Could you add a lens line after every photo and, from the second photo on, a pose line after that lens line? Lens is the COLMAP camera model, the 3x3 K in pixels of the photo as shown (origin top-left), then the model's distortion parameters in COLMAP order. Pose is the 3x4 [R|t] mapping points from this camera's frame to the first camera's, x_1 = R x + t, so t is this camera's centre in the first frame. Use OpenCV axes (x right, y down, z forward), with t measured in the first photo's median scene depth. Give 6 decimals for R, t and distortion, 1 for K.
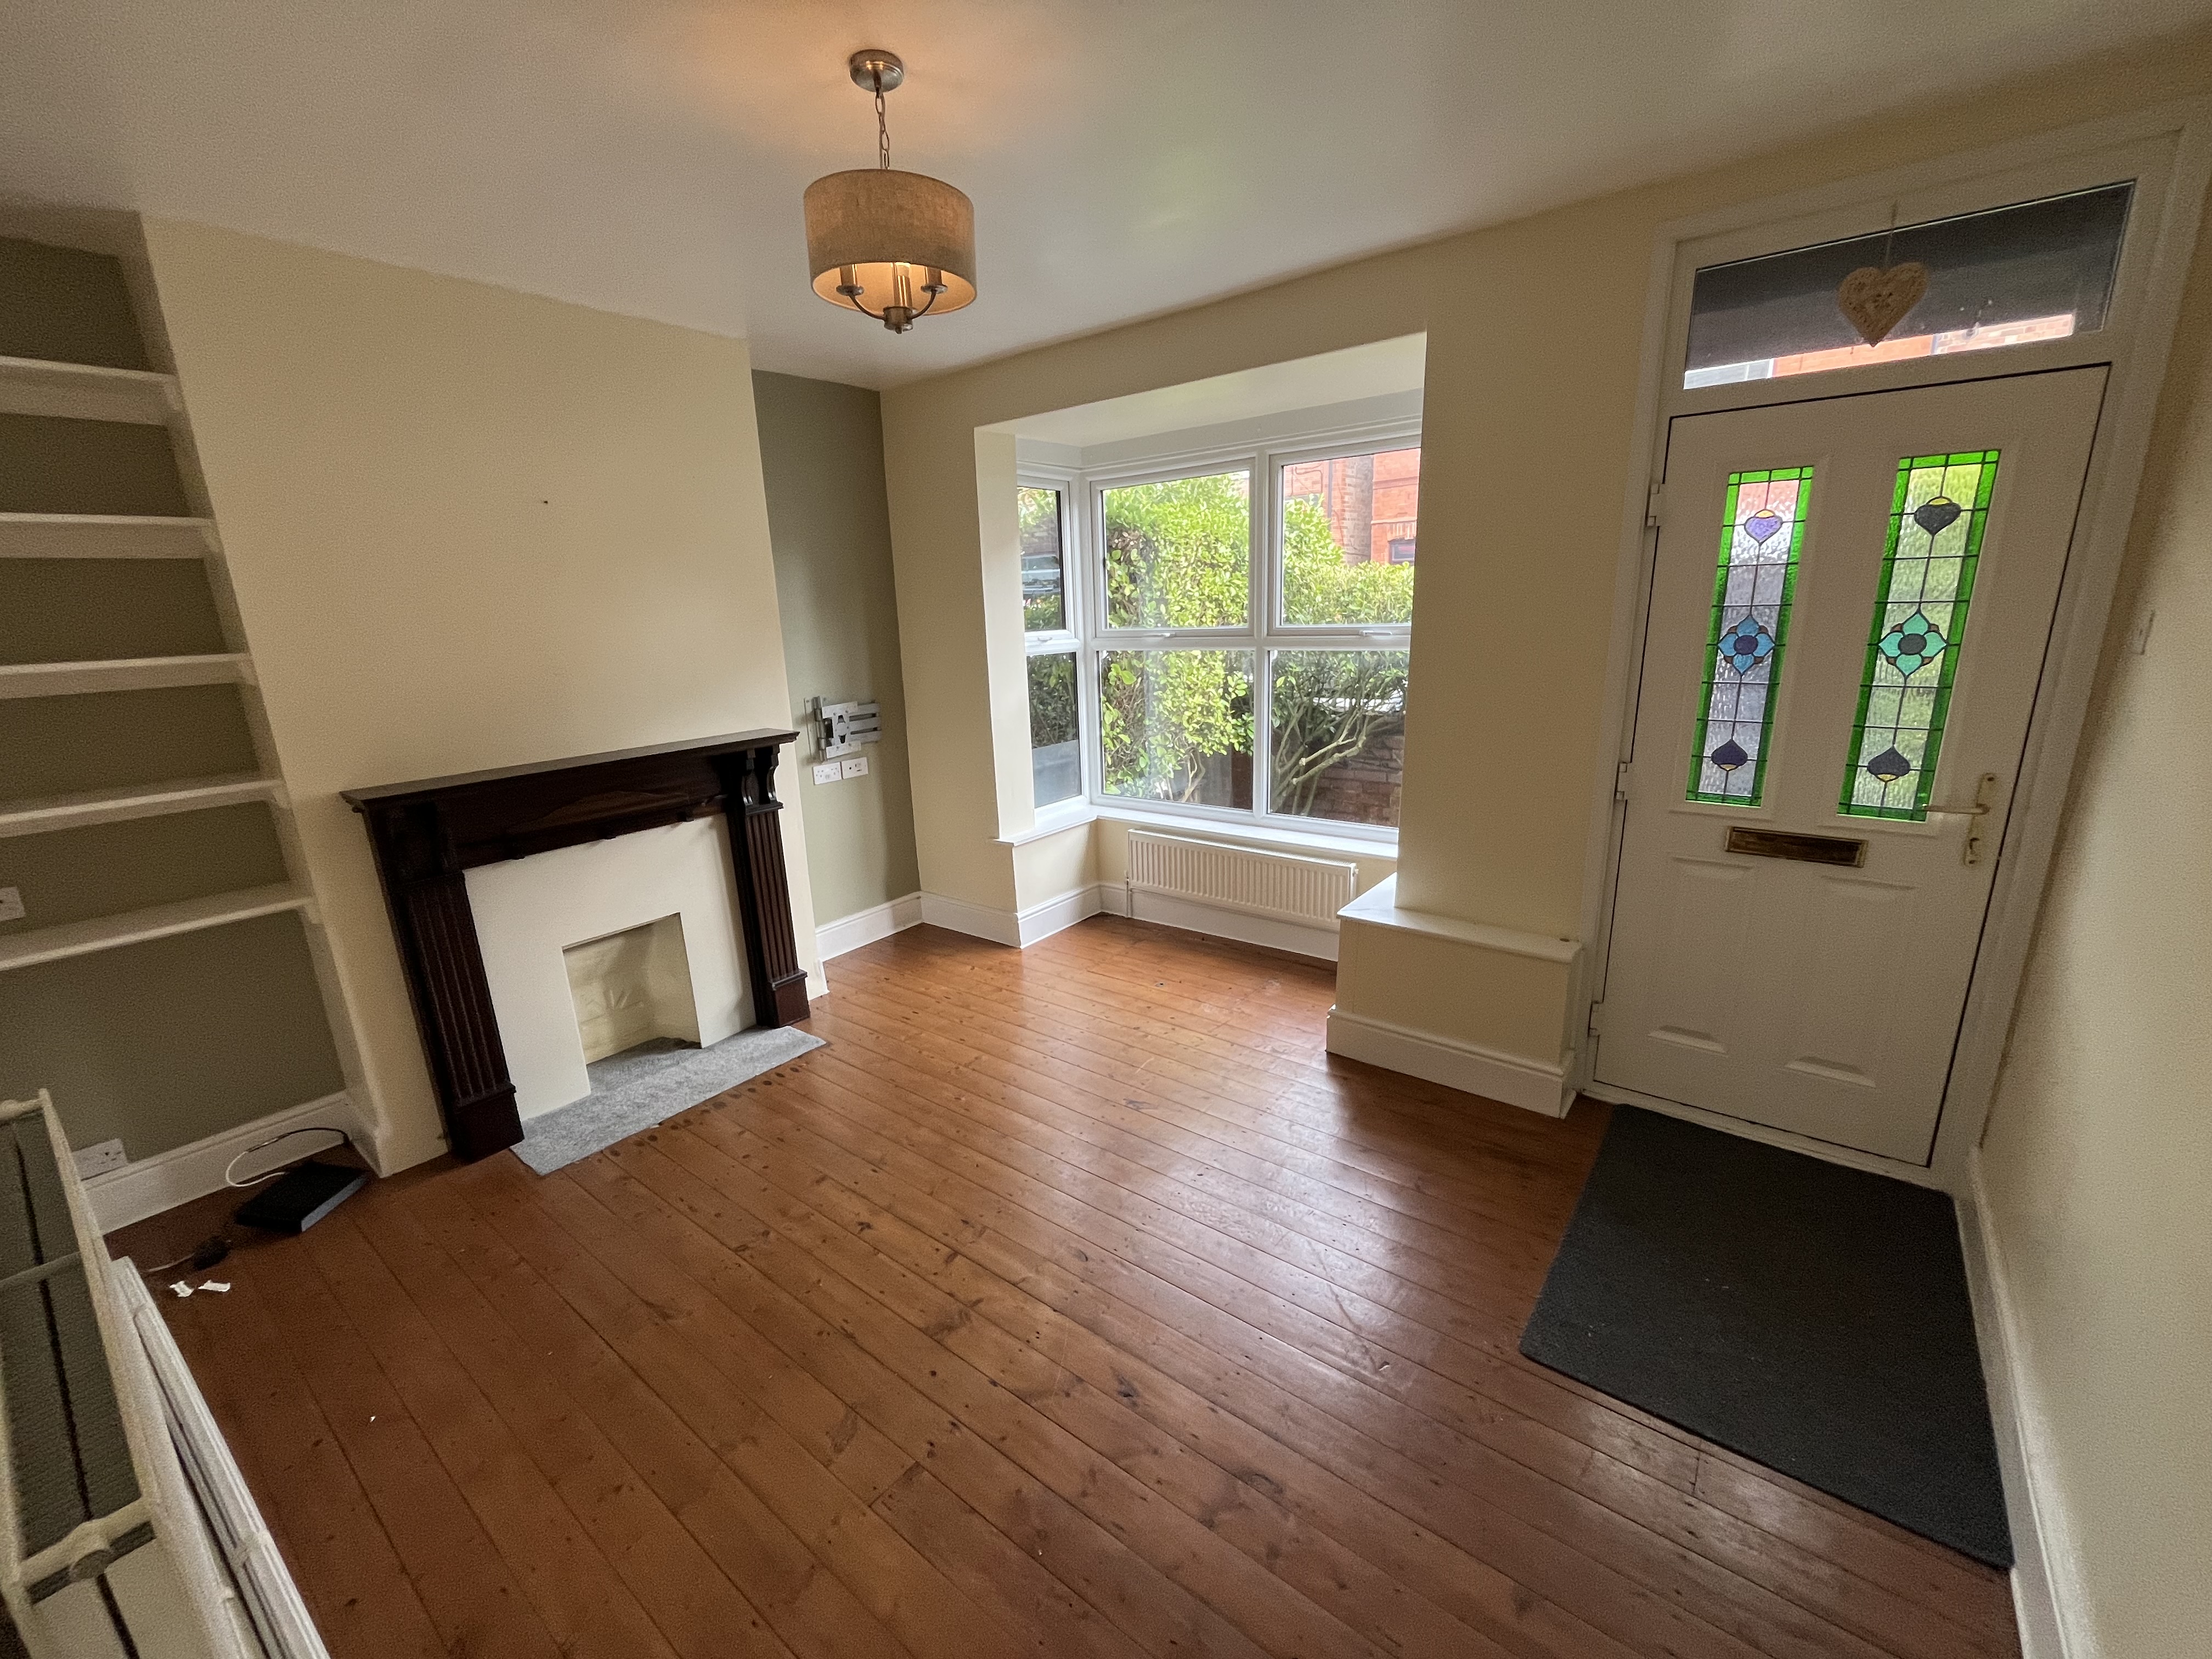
lens RADIAL K [[898.9, 0, 1105.7], [0, 898.9, 824.8], [0, 0, 1]] dist [-0.001859, -0.000035]
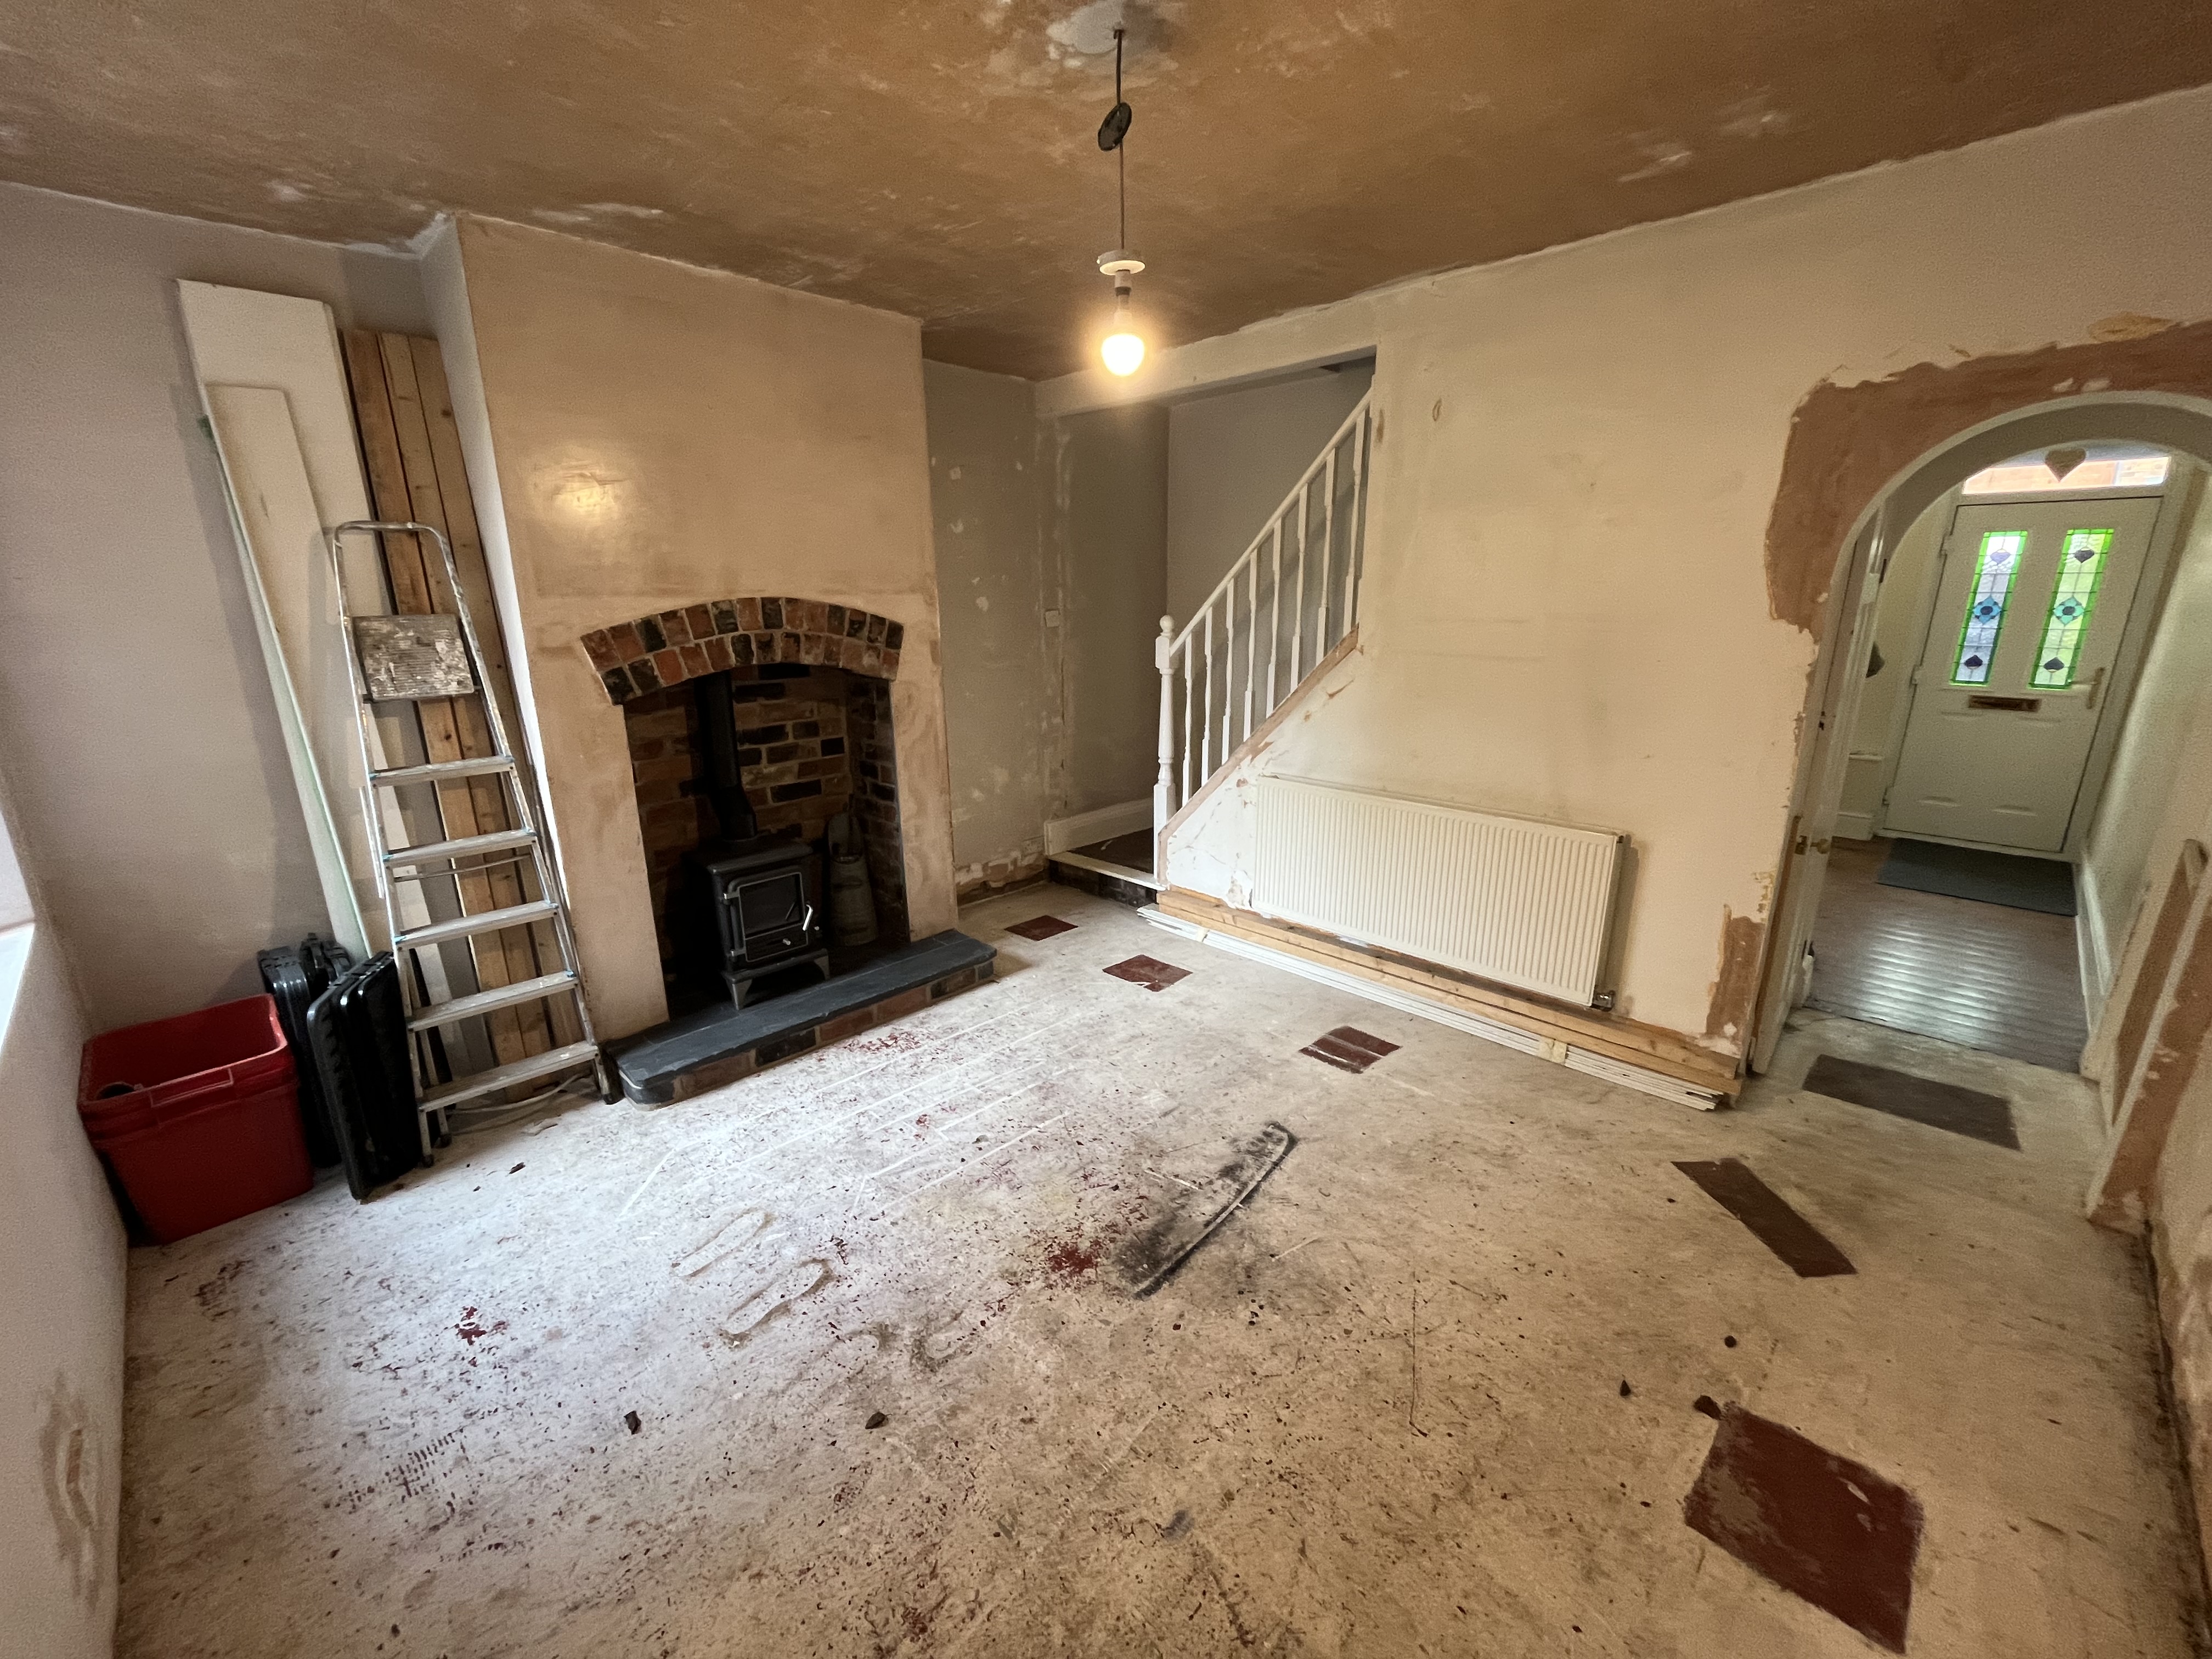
lens RADIAL K [[898.9, 0, 1100.4], [0, 898.9, 833.1], [0, 0, 1]] dist [-0.001859, -0.000035]
pose [[0.992330, 0.061815, -0.107055, -1.226761], [-0.060581, 0.998054, 0.014743, 0.463770], [0.107758, -0.008145, 0.994144, -1.489096]]
